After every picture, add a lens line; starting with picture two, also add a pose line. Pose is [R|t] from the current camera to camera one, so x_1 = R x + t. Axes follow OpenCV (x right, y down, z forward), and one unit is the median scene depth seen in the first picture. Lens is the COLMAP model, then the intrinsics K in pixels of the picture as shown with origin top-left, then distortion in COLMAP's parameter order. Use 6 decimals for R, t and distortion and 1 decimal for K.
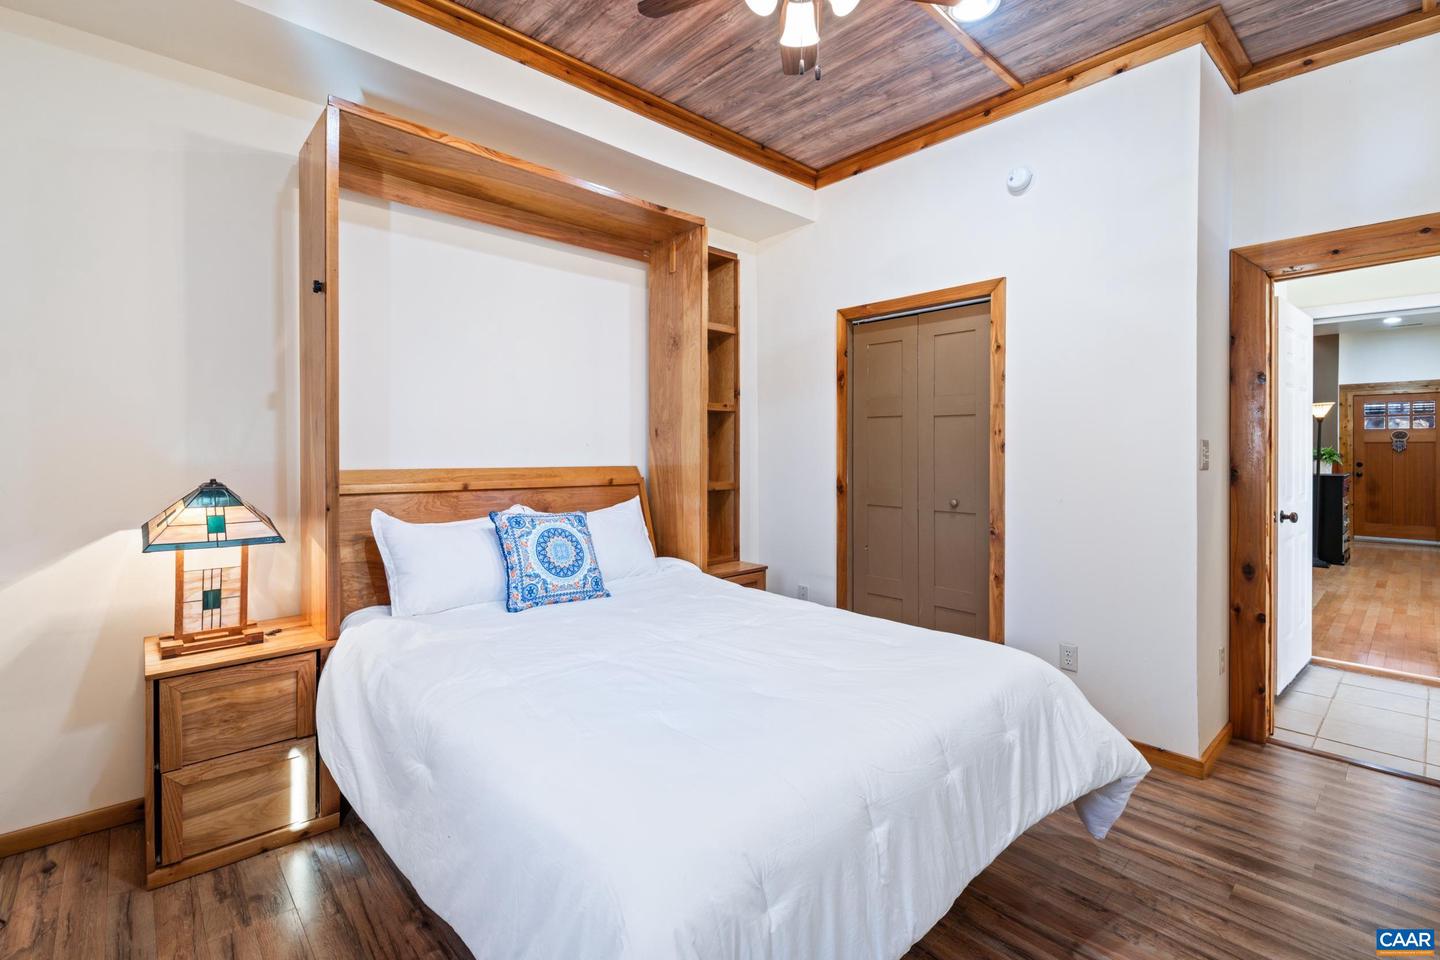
lens RADIAL K [[630.1, 0, 723.1], [0, 630.1, 456.8], [0, 0, 1]] dist [0.012487, -0.007644]
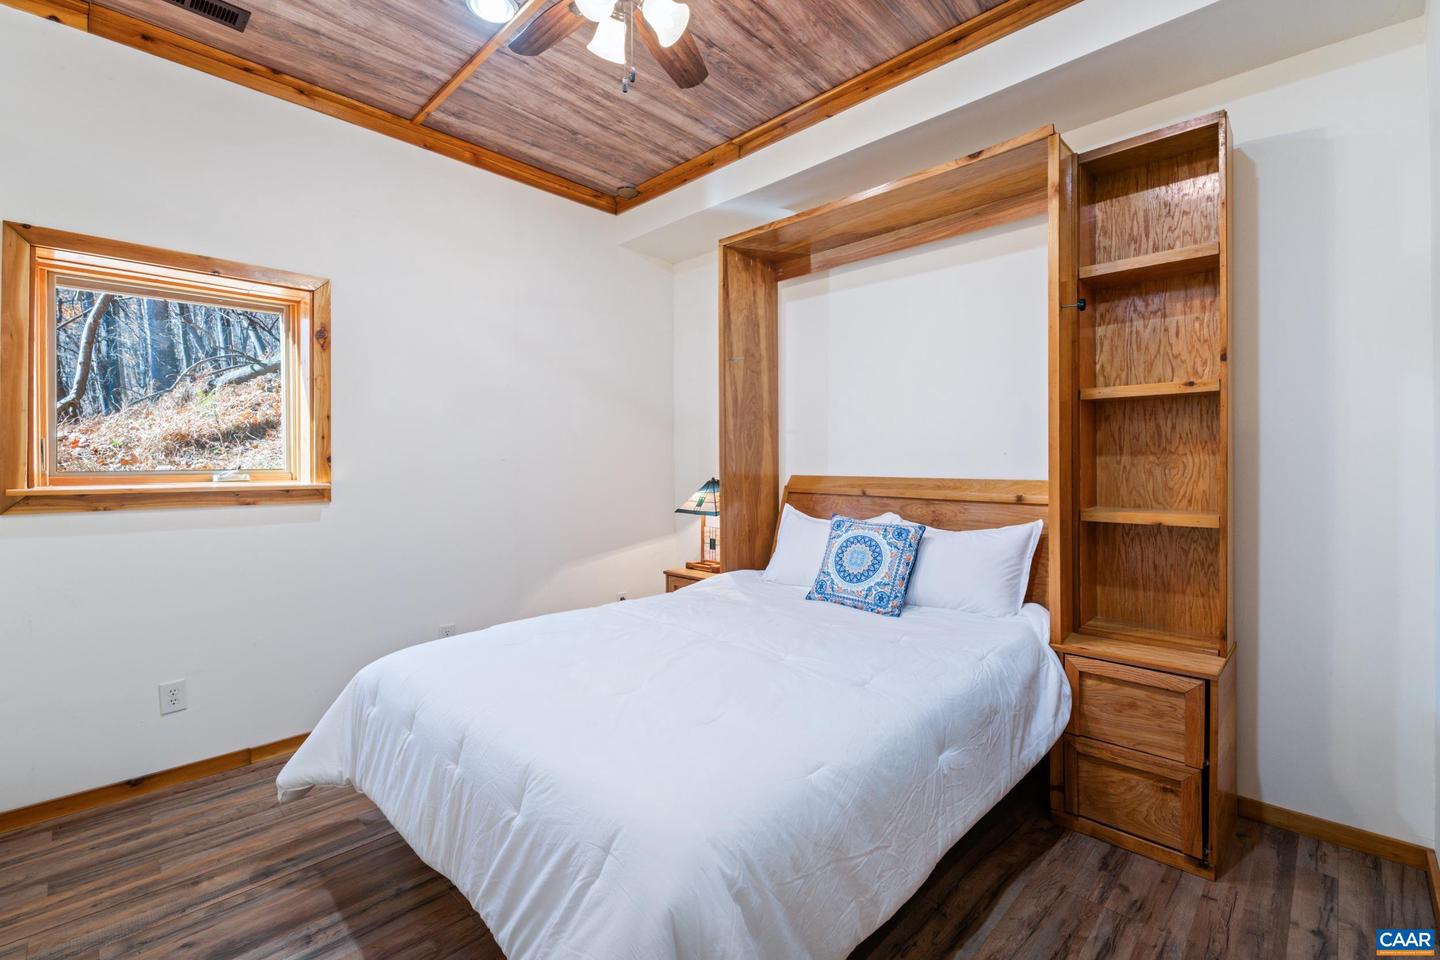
lens RADIAL K [[630.1, 0, 720.7], [0, 630.1, 466.7], [0, 0, 1]] dist [0.012487, -0.007644]
pose [[0.051737, 0.002748, -0.998657, 0.760809], [-0.012262, 0.999923, 0.002116, 0.000771], [0.998585, 0.012136, 0.051767, 0.720082]]
